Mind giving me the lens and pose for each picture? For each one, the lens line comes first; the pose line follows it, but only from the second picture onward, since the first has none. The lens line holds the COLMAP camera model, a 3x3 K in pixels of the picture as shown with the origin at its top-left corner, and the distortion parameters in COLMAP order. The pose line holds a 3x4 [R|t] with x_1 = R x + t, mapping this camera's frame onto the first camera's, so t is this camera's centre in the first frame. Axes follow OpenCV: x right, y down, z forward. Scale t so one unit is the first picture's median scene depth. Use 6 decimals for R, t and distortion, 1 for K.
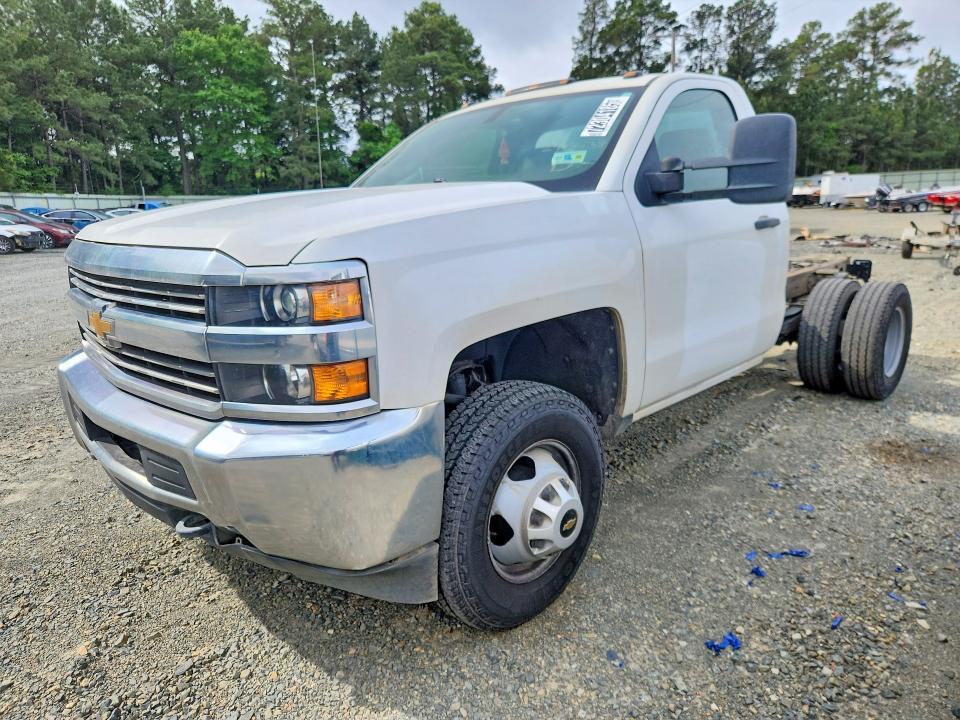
lens RADIAL K [[668.9, 0, 471.6], [0, 668.9, 357.6], [0, 0, 1]] dist [0.065494, -0.058043]
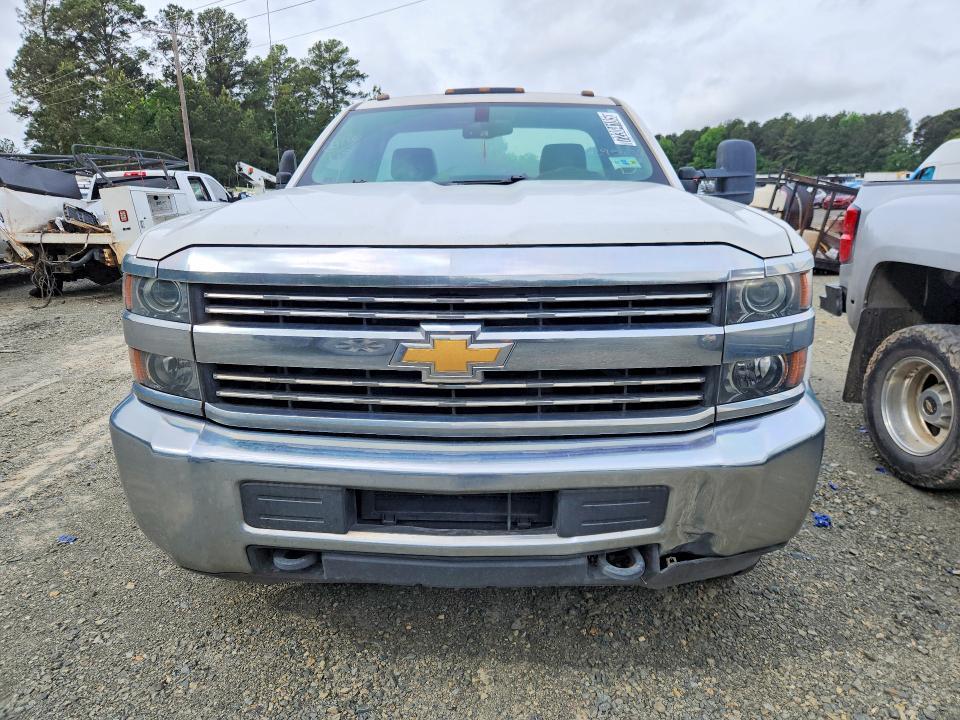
lens RADIAL K [[668.9, 0, 471.6], [0, 668.9, 357.6], [0, 0, 1]] dist [0.065494, -0.058043]
pose [[0.712262, -0.138554, 0.688103, -0.092674], [0.146370, 0.988091, 0.047449, -0.007184], [-0.686482, 0.066922, 0.724060, 0.040106]]
